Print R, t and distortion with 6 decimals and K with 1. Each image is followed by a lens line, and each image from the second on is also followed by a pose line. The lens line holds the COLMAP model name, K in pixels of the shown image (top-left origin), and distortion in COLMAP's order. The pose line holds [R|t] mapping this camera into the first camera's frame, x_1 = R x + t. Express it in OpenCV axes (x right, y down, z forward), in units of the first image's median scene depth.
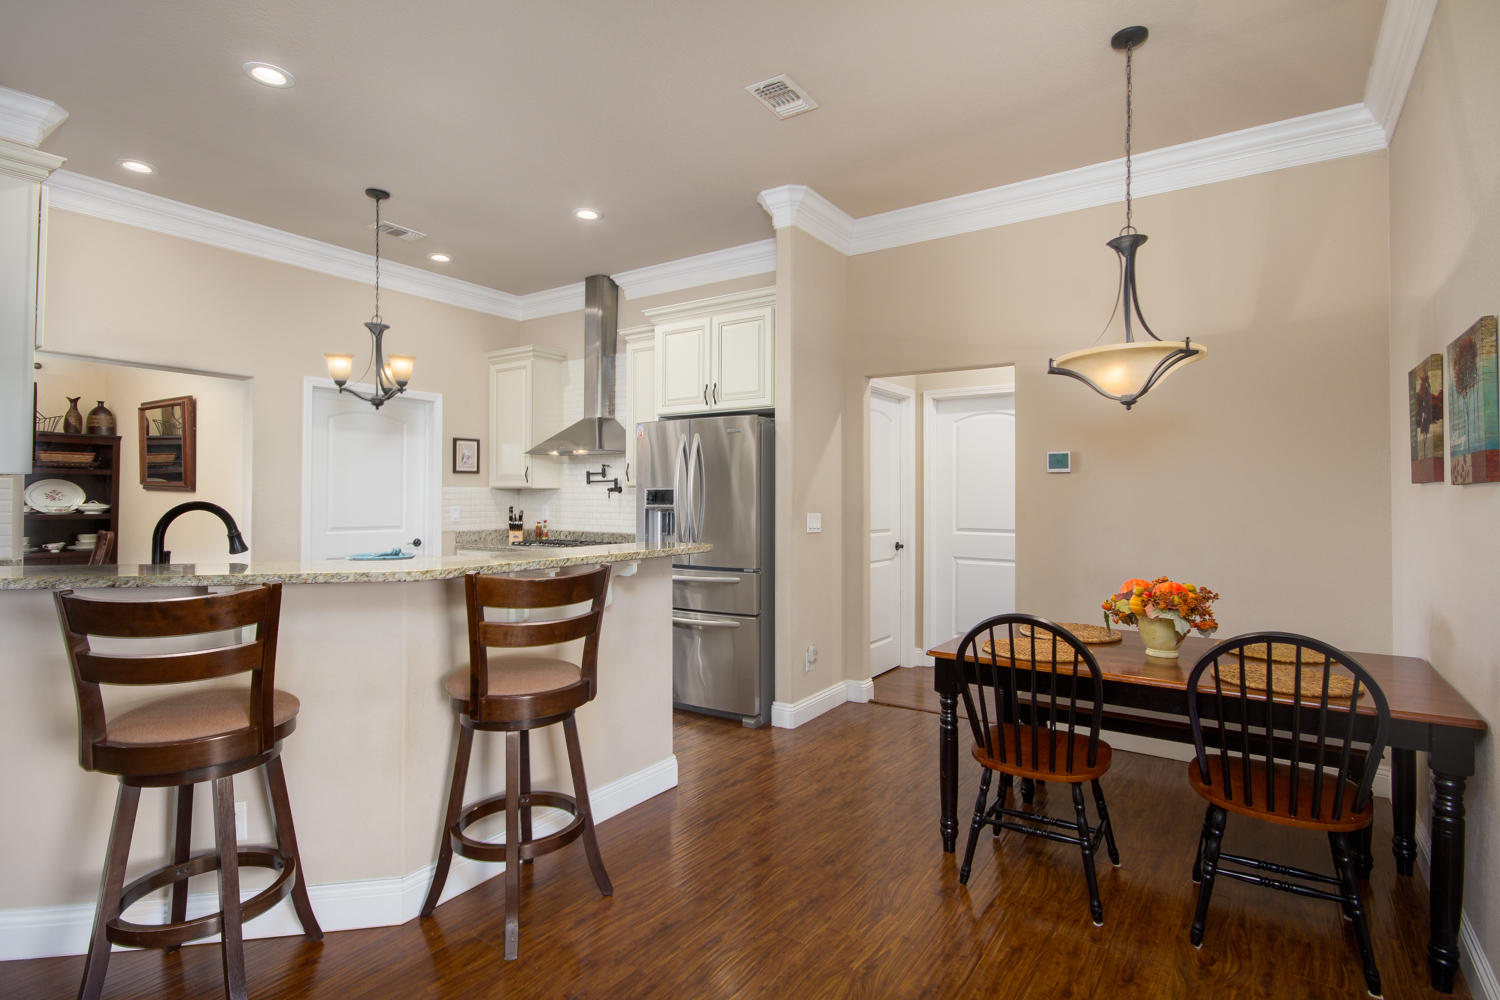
lens RADIAL K [[737.1, 0, 760.3], [0, 737.1, 492.4], [0, 0, 1]] dist [0.005961, -0.002164]
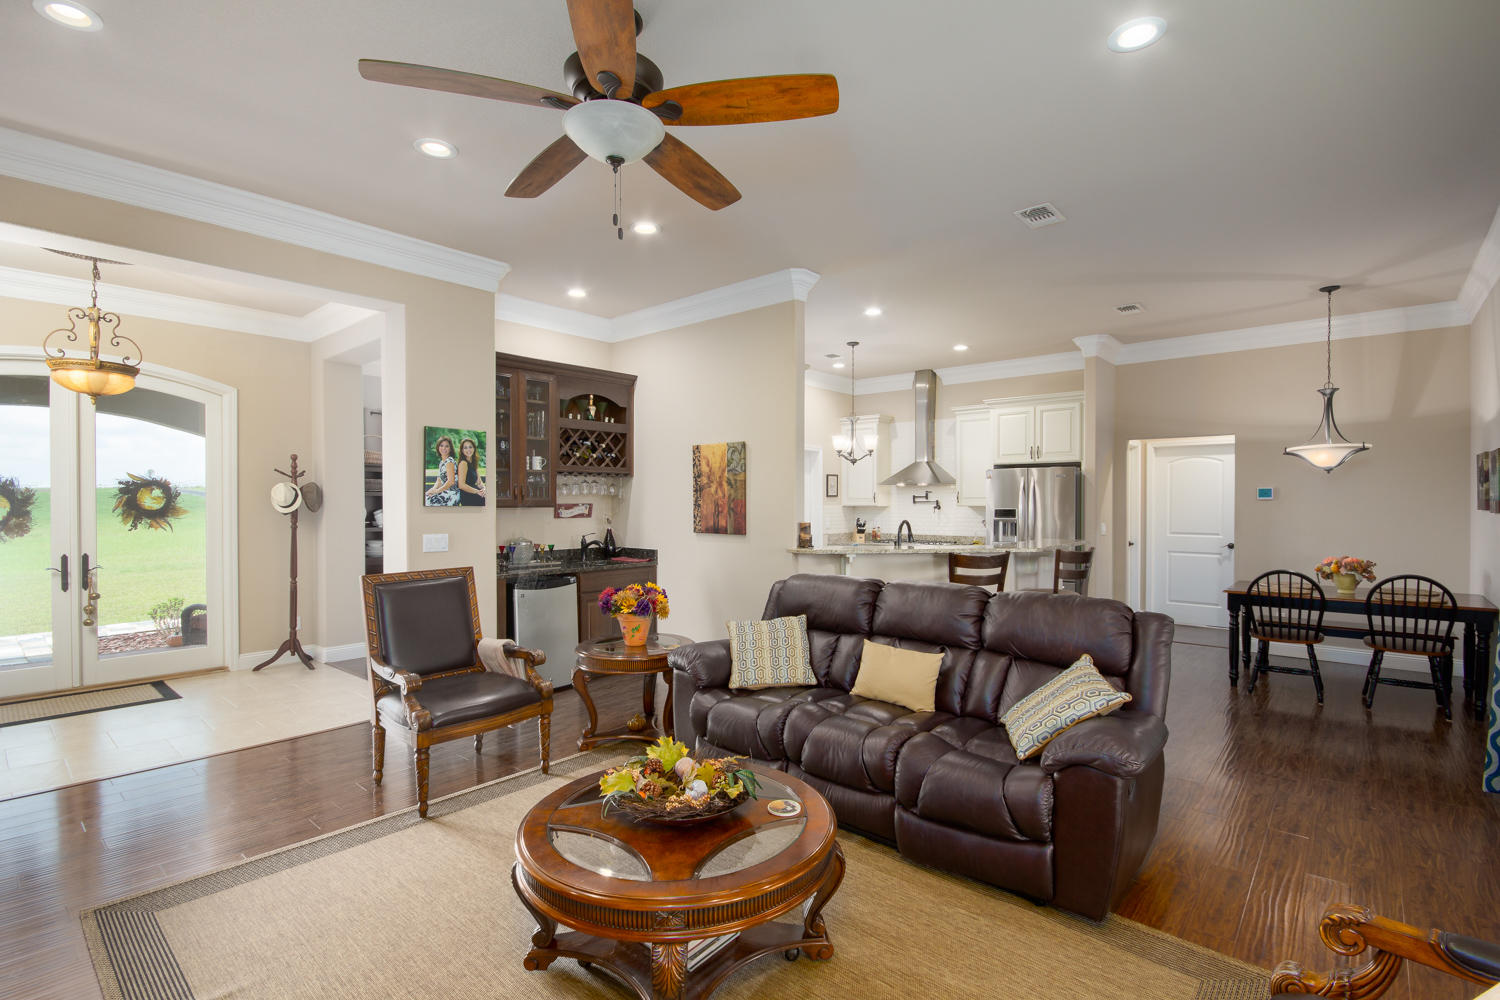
lens RADIAL K [[737.1, 0, 740.9], [0, 737.1, 508.4], [0, 0, 1]] dist [0.005961, -0.002164]
pose [[0.995344, -0.002926, -0.096341, -0.573401], [0.004399, 0.999877, 0.015077, -0.033443], [0.096285, -0.015431, 0.995234, -0.742603]]
